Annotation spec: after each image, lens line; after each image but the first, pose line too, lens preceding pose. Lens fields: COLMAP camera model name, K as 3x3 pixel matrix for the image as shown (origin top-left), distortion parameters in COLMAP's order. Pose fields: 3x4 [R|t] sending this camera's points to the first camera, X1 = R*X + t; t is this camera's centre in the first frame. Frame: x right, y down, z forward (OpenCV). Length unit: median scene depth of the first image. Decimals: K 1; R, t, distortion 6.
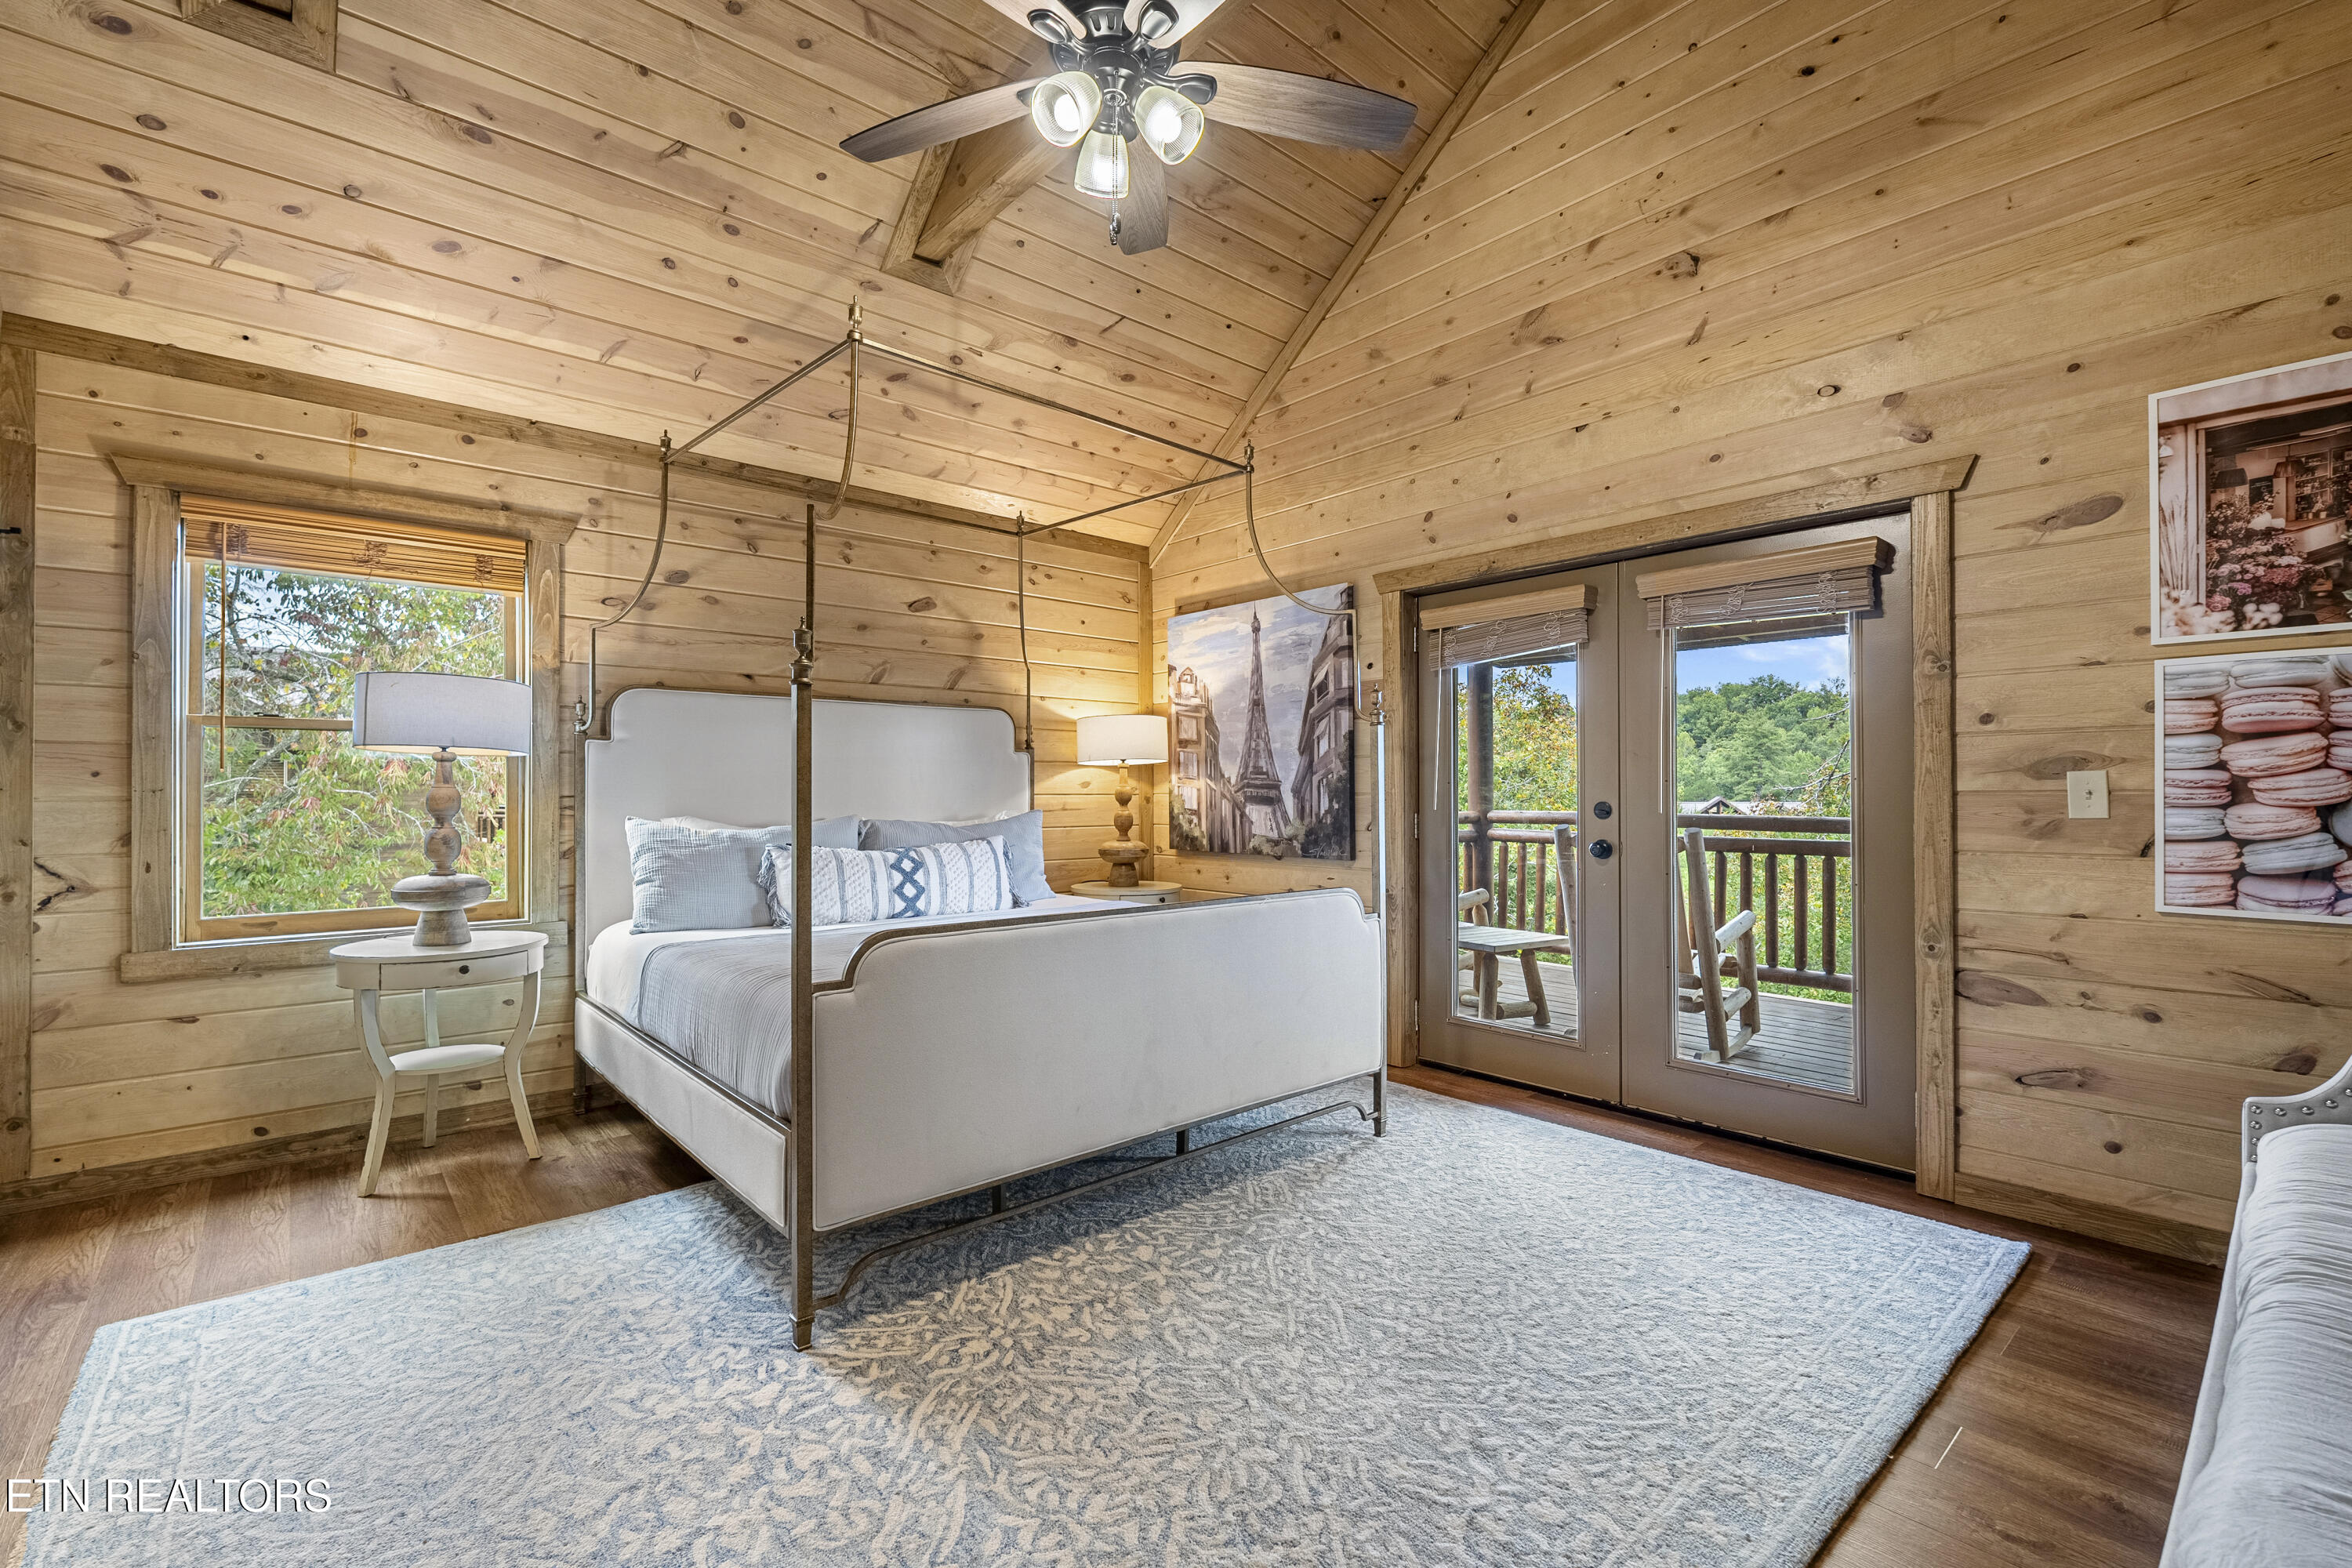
lens RADIAL K [[1045.2, 0, 1175.3], [0, 1045.2, 786.7], [0, 0, 1]] dist [-0.002805, -0.000623]
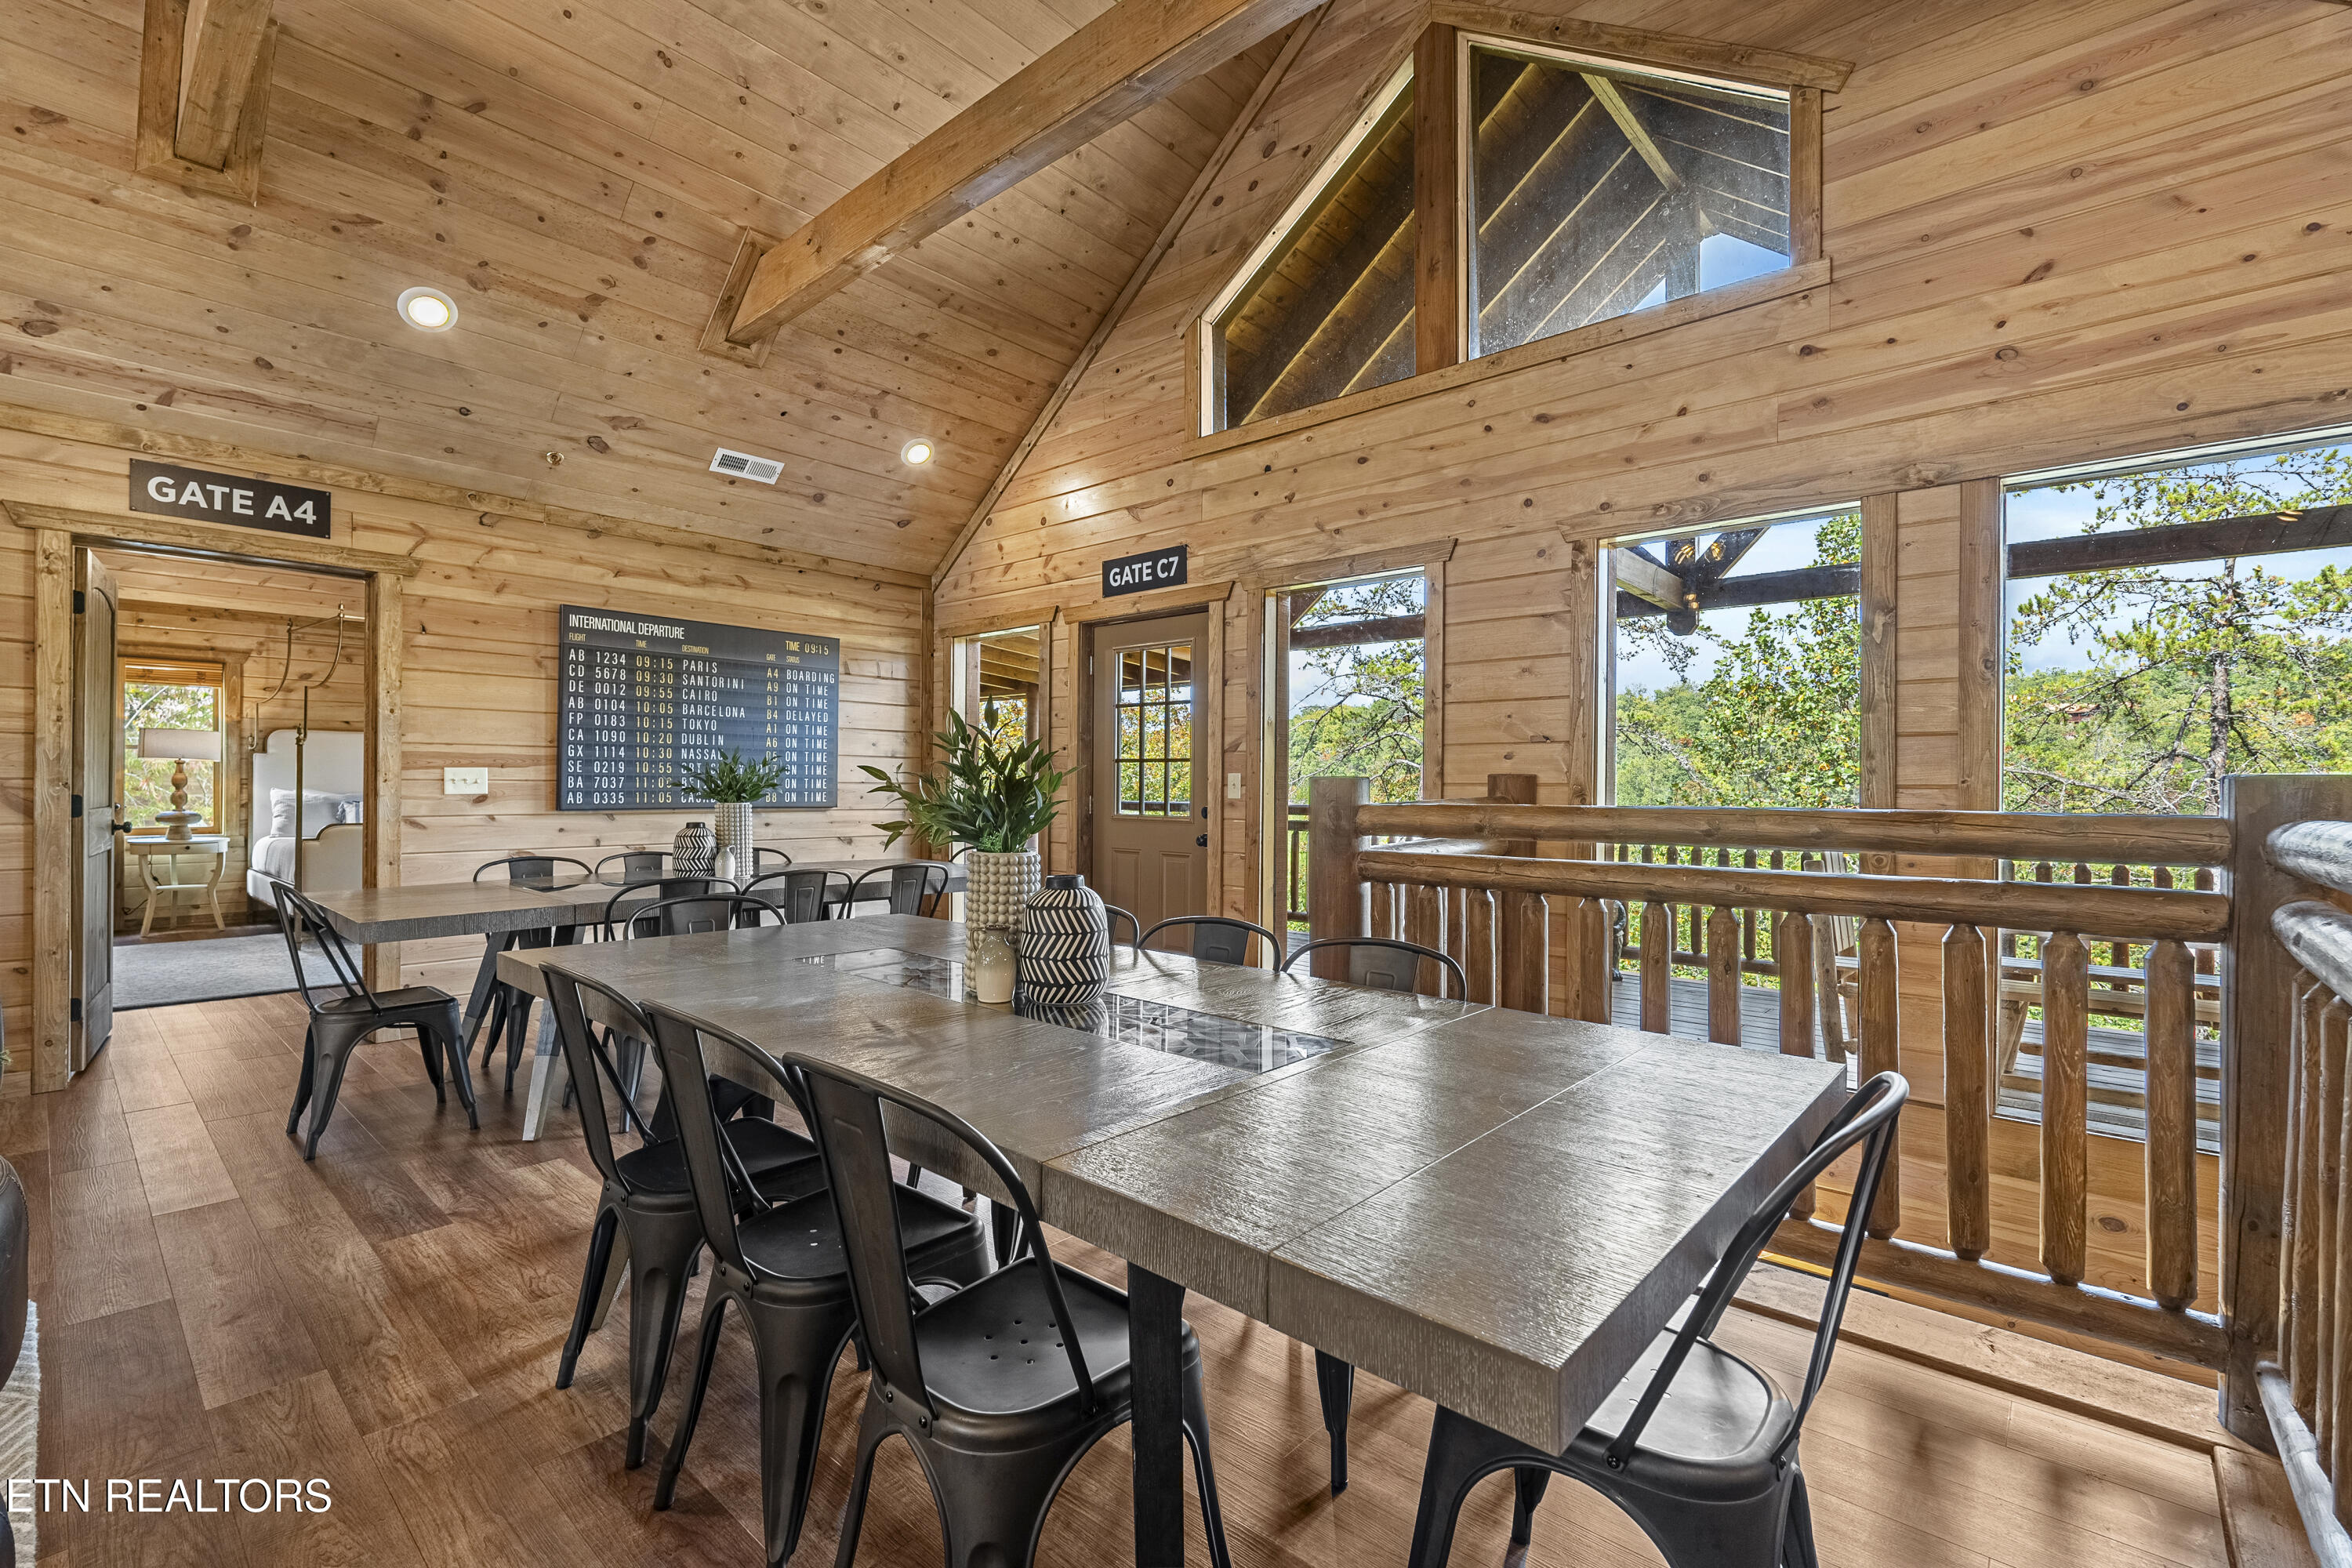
lens RADIAL K [[1027.8, 0, 1164.4], [0, 1027.8, 786.1], [0, 0, 1]] dist [-0.004398, -0.000206]
pose [[0.990823, 0.008954, 0.134871, 1.054322], [-0.010069, 0.999920, 0.007592, -0.011339], [-0.134793, -0.008880, 0.990834, -1.407614]]
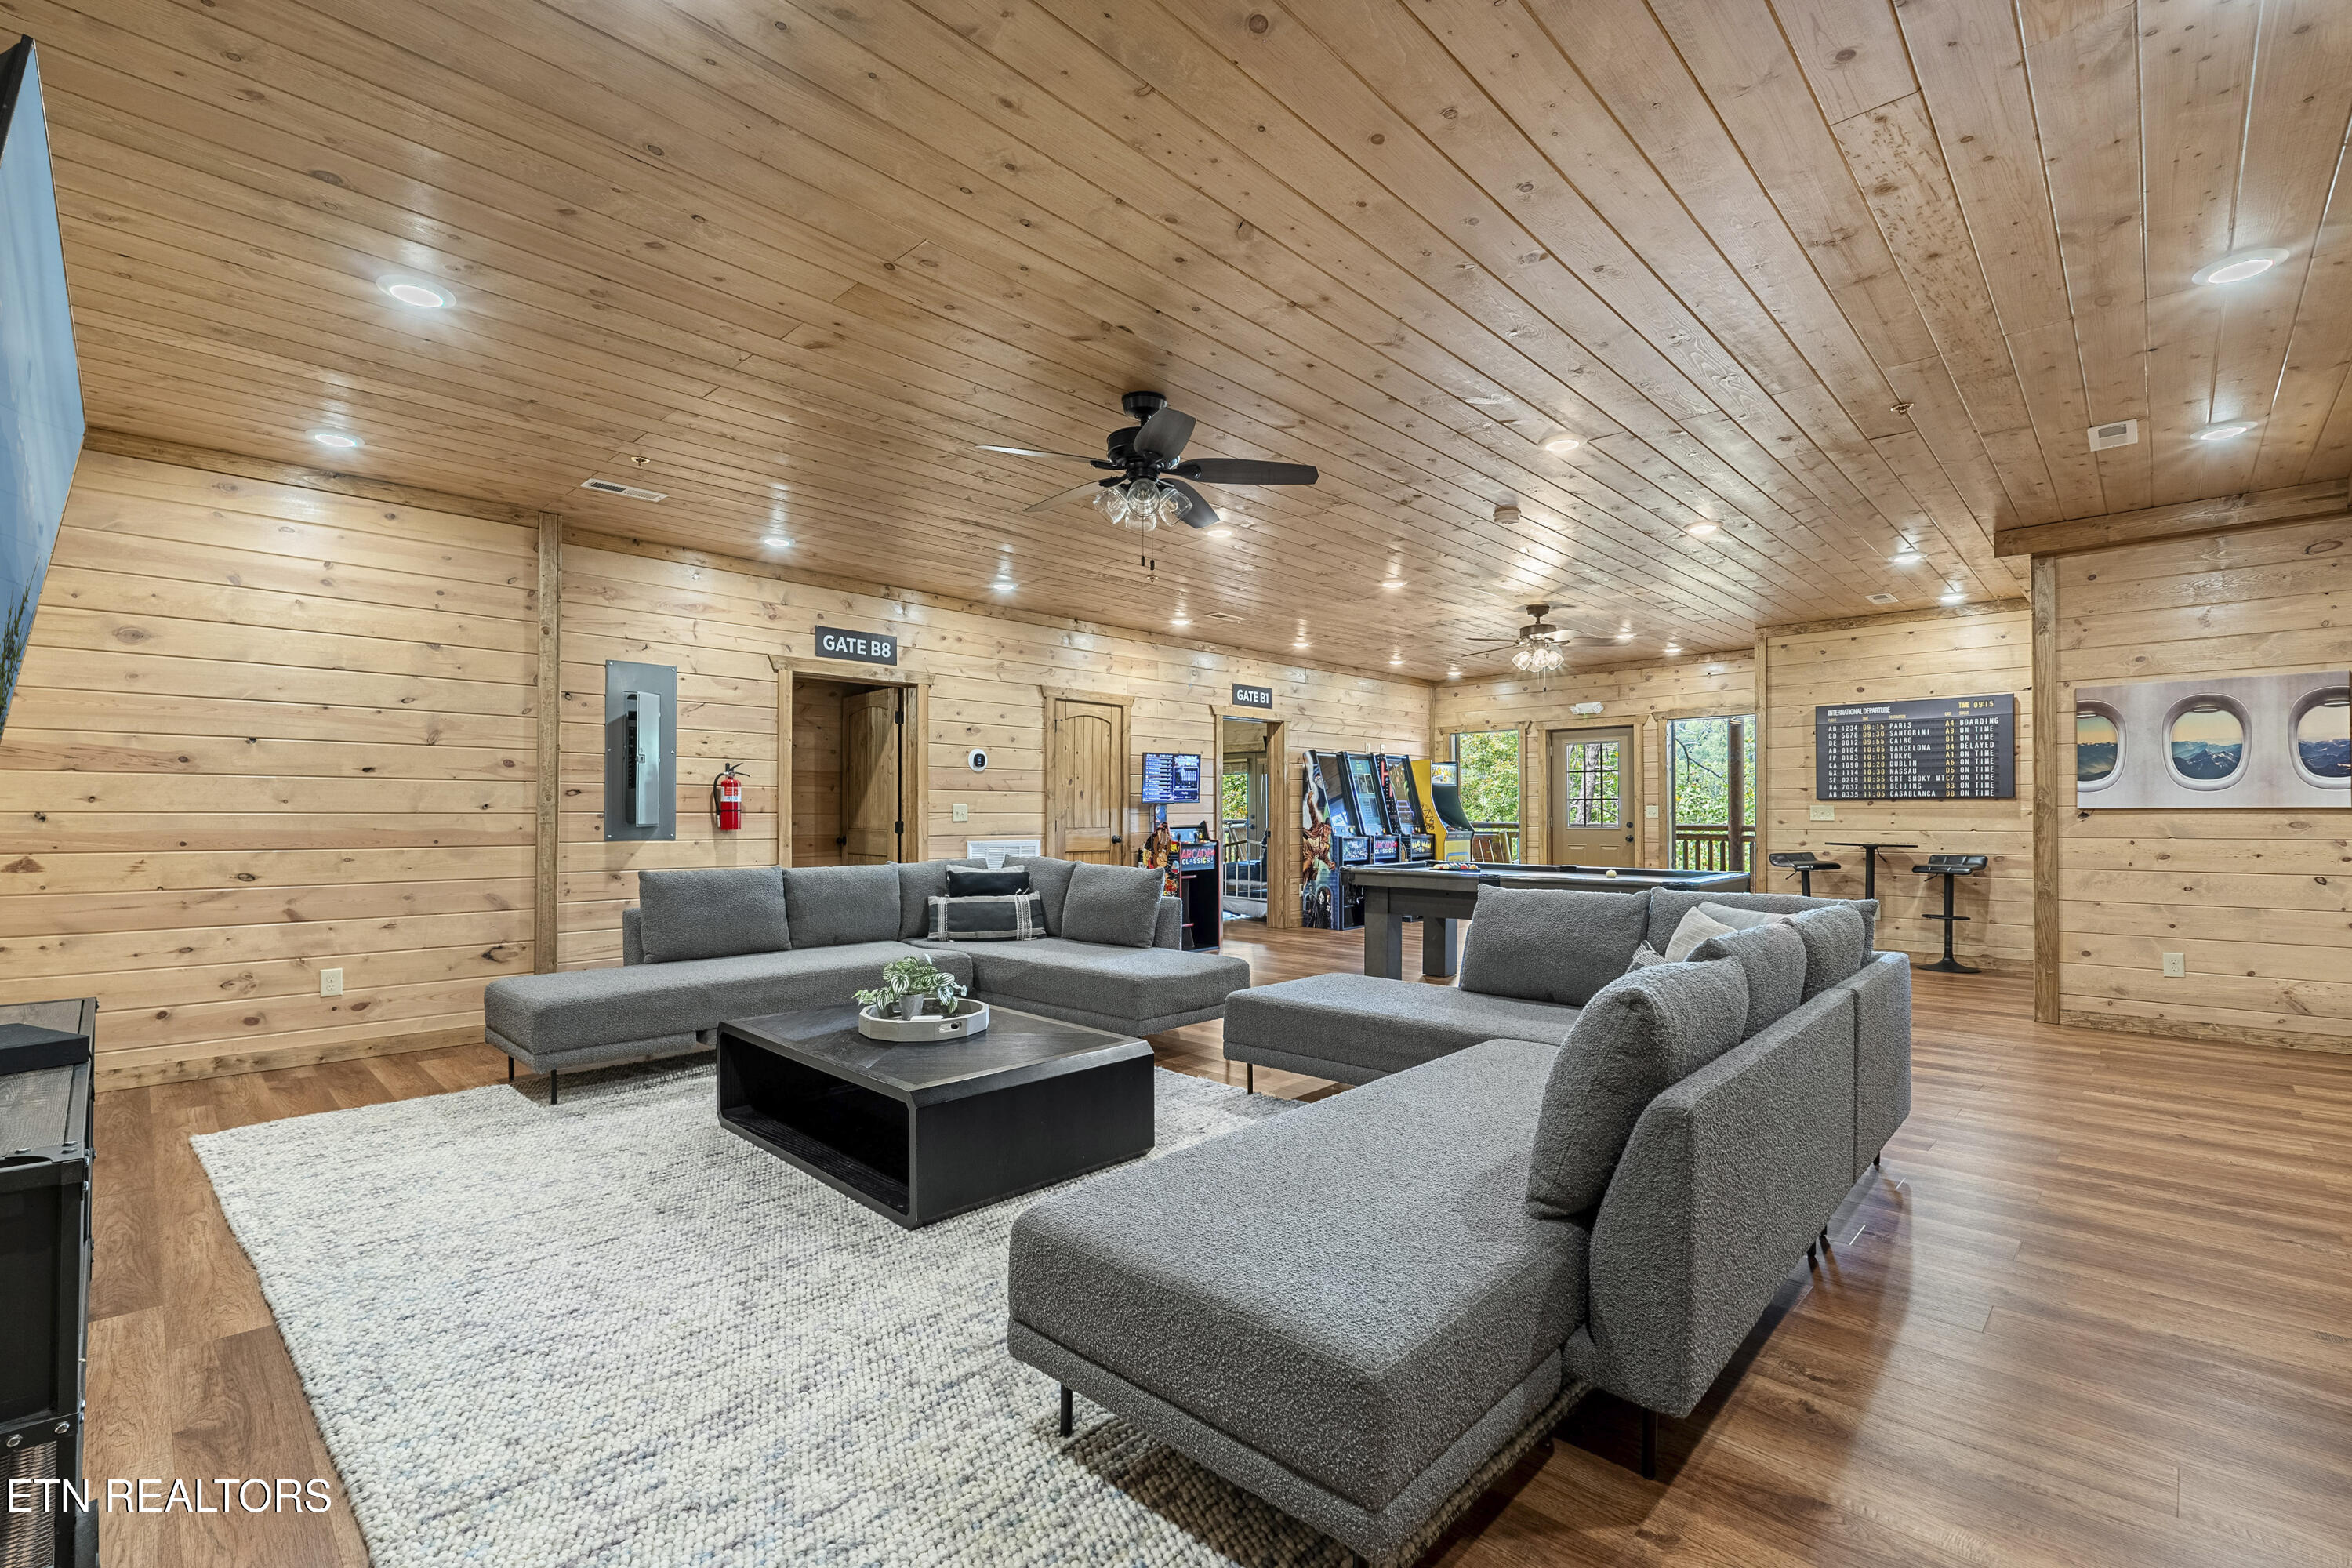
lens RADIAL K [[1033.8, 0, 1161.7], [0, 1033.8, 794.4], [0, 0, 1]] dist [-0.001797, 0.000012]
pose [[0.094898, -0.014626, -0.995380, 3.184044], [0.011385, 0.999843, -0.013606, 0.038996], [0.995422, -0.010042, 0.095050, -2.135052]]
